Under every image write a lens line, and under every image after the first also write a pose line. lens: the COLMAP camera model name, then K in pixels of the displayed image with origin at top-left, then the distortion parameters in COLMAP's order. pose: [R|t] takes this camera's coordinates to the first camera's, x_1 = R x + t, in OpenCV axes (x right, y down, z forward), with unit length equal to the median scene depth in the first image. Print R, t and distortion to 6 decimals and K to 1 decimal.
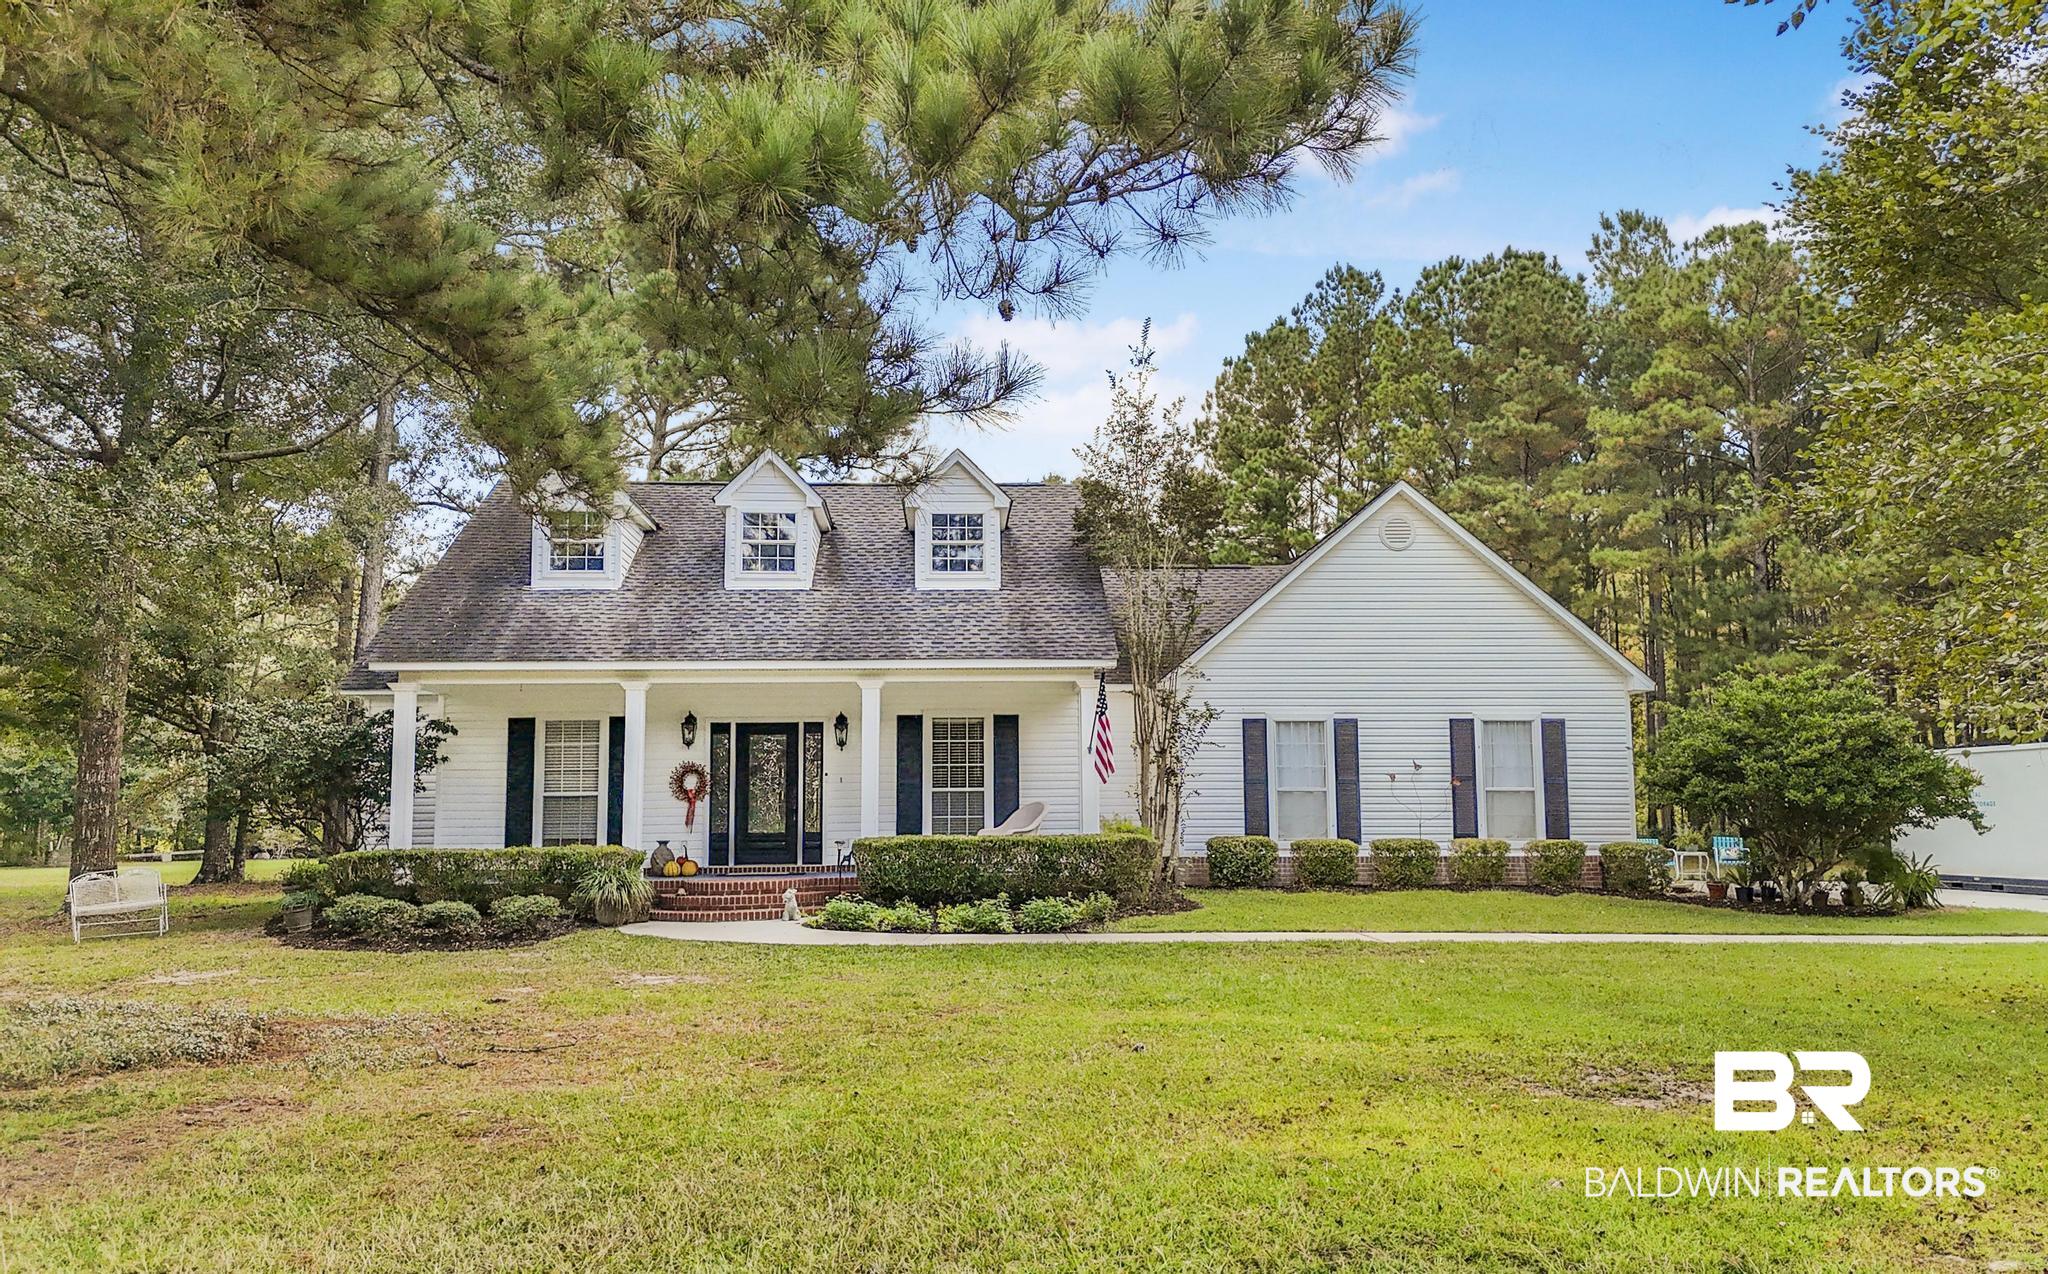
lens RADIAL K [[1809.3, 0, 1038.1], [0, 1809.3, 628.5], [0, 0, 1]] dist [0.156419, -0.002476]
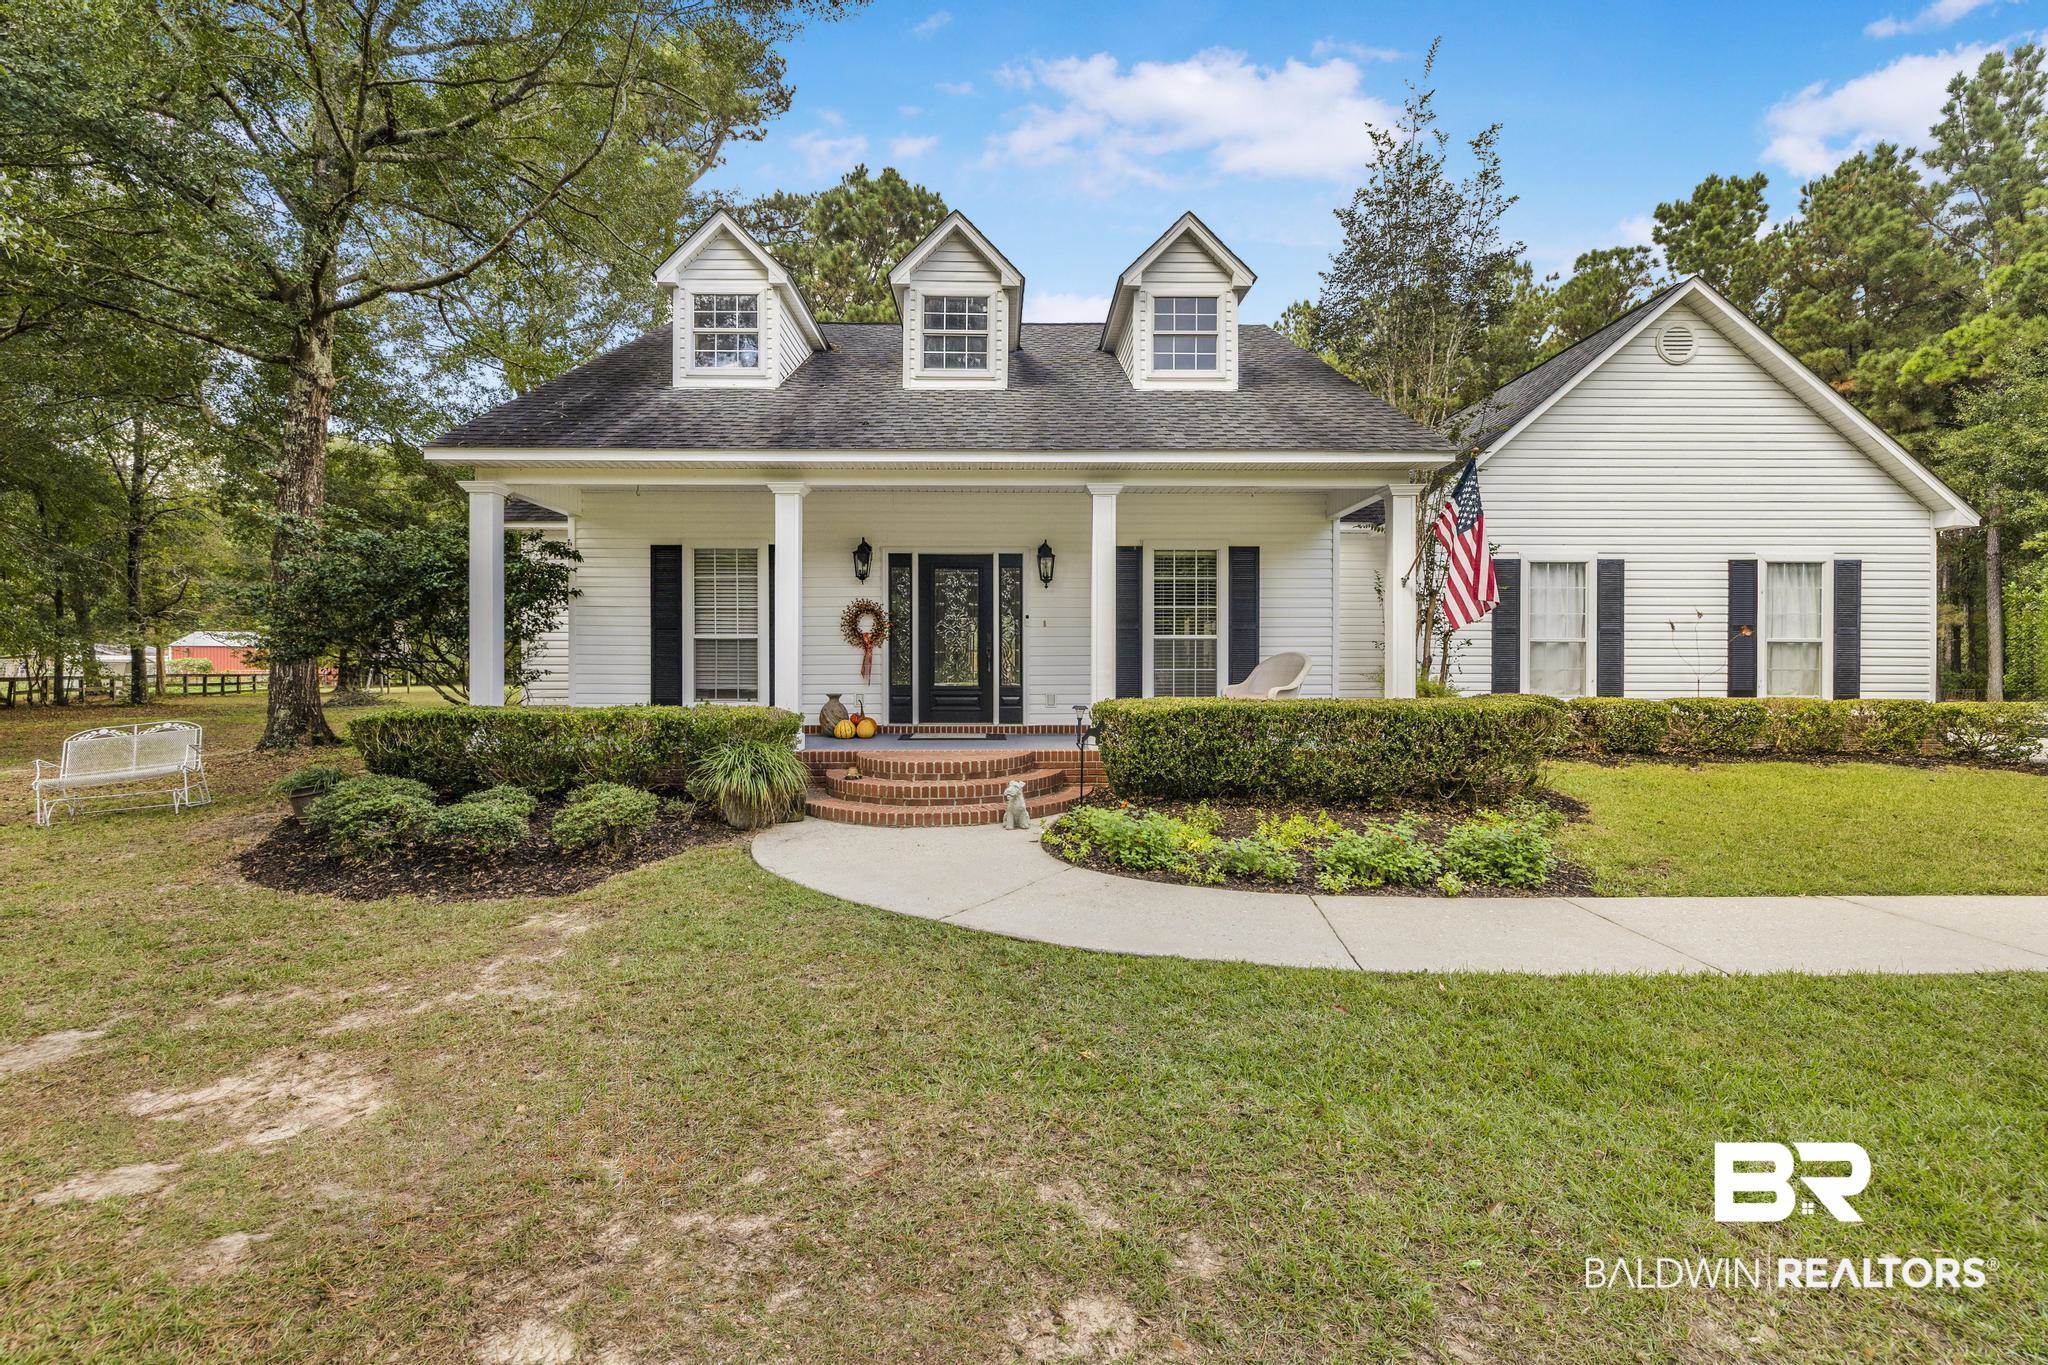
lens RADIAL K [[873.2, 0, 1008.8], [0, 873.2, 678.3], [0, 0, 1]] dist [0.003028, -0.000373]
pose [[0.999244, 0.008779, -0.037861, -0.109439], [-0.004109, 0.992559, 0.121699, 0.059644], [0.038647, -0.121451, 0.991845, 0.599752]]
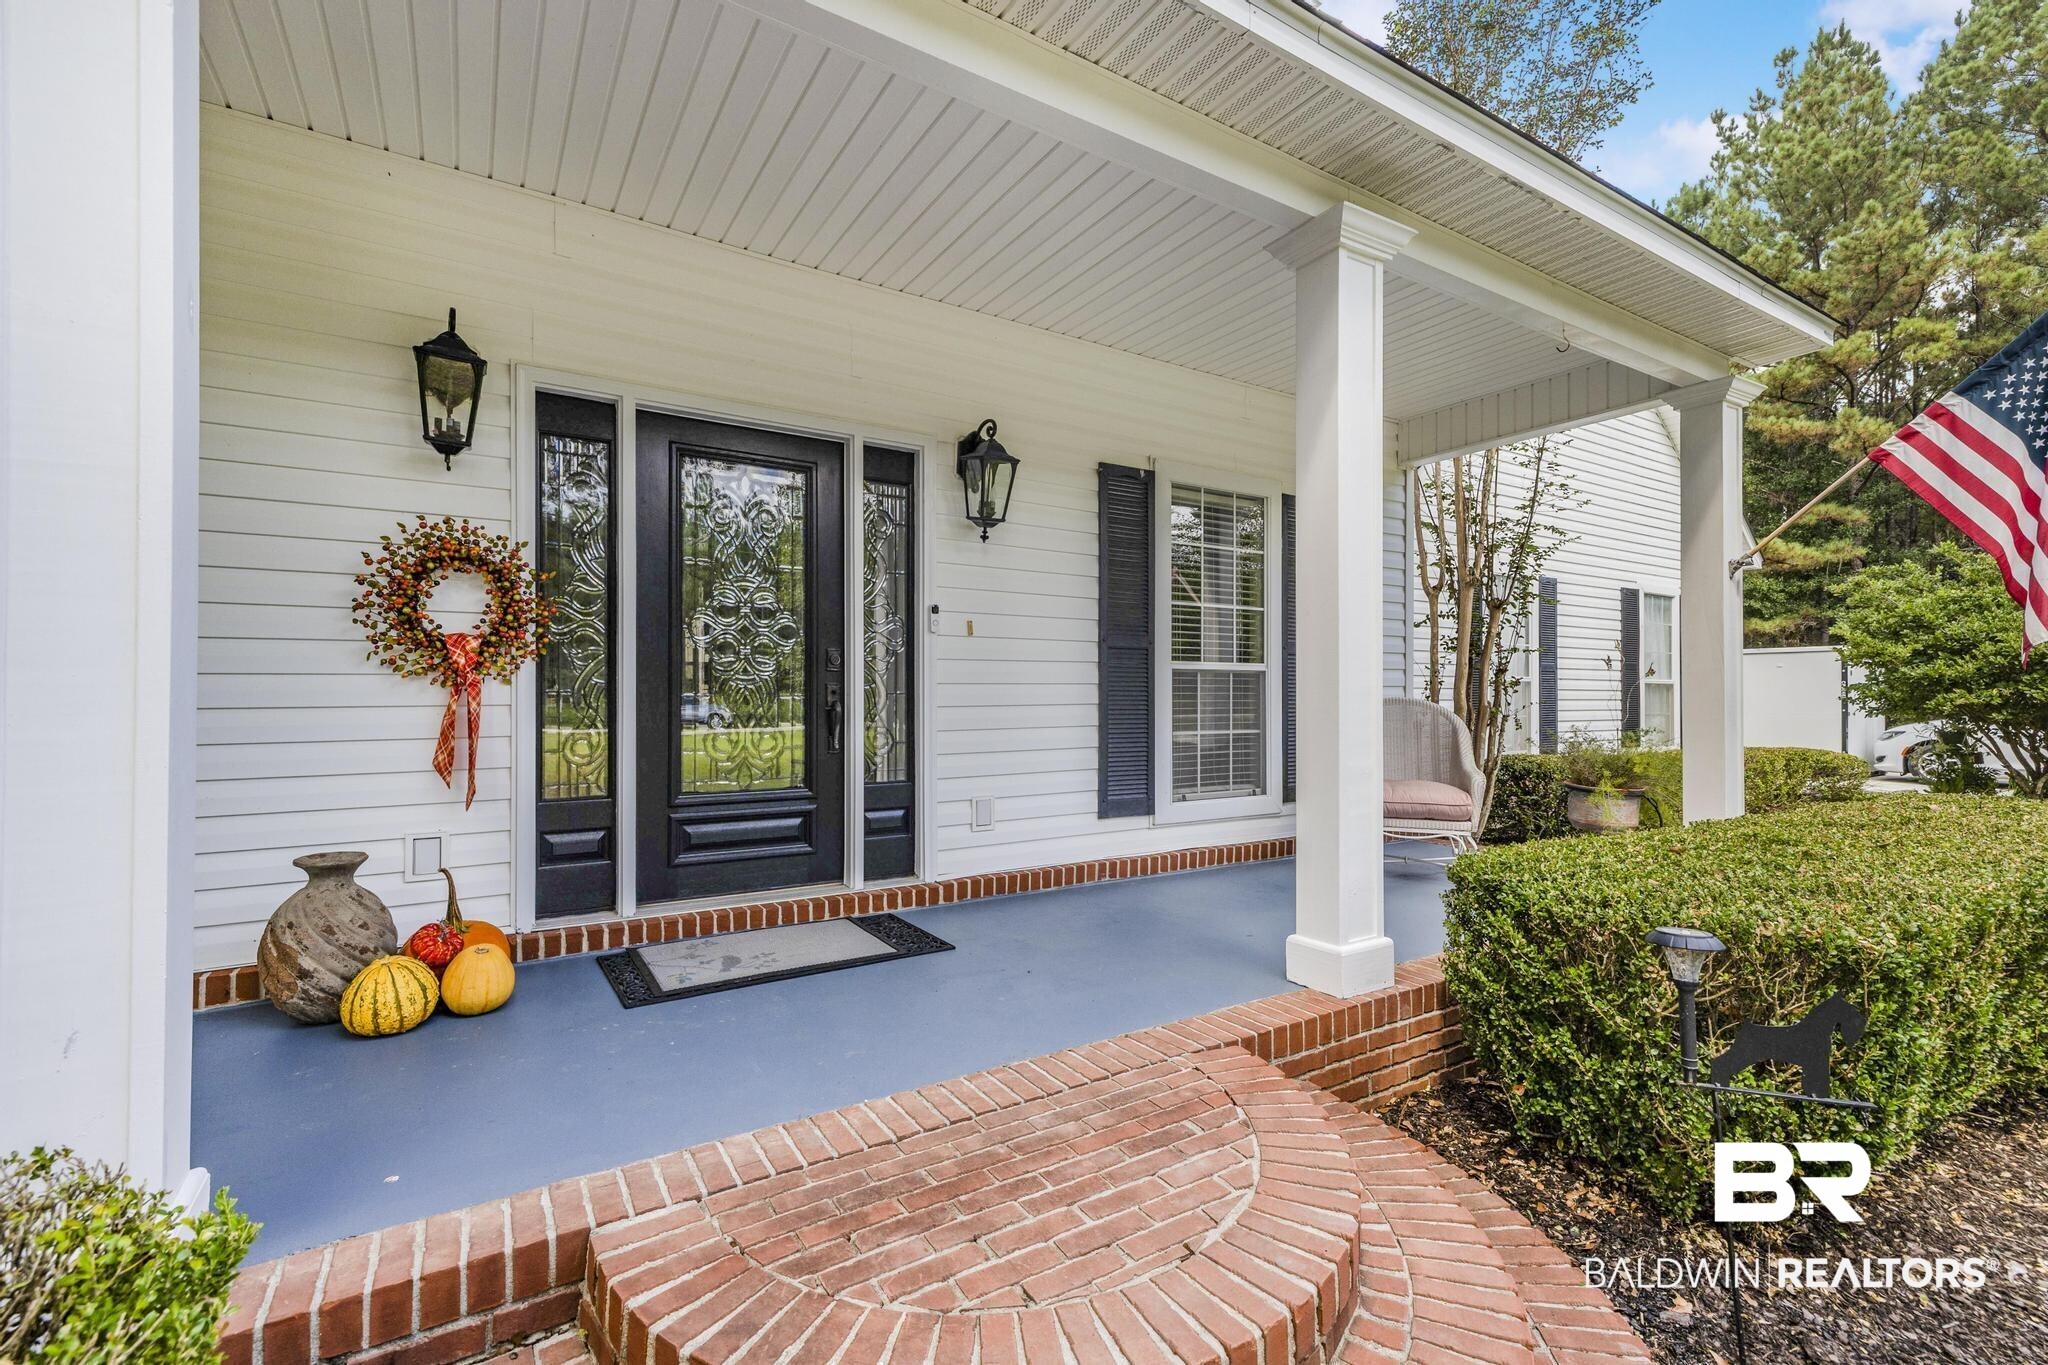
lens RADIAL K [[891.9, 0, 1024.0], [0, 891.9, 682.5], [0, 0, 1]] dist [0.002231, 0.000074]
pose [[0.866605, 0.016139, 0.498733, -0.182575], [-0.064492, 0.994717, 0.079872, 0.079516], [-0.494809, -0.101382, 0.863067, 0.847626]]
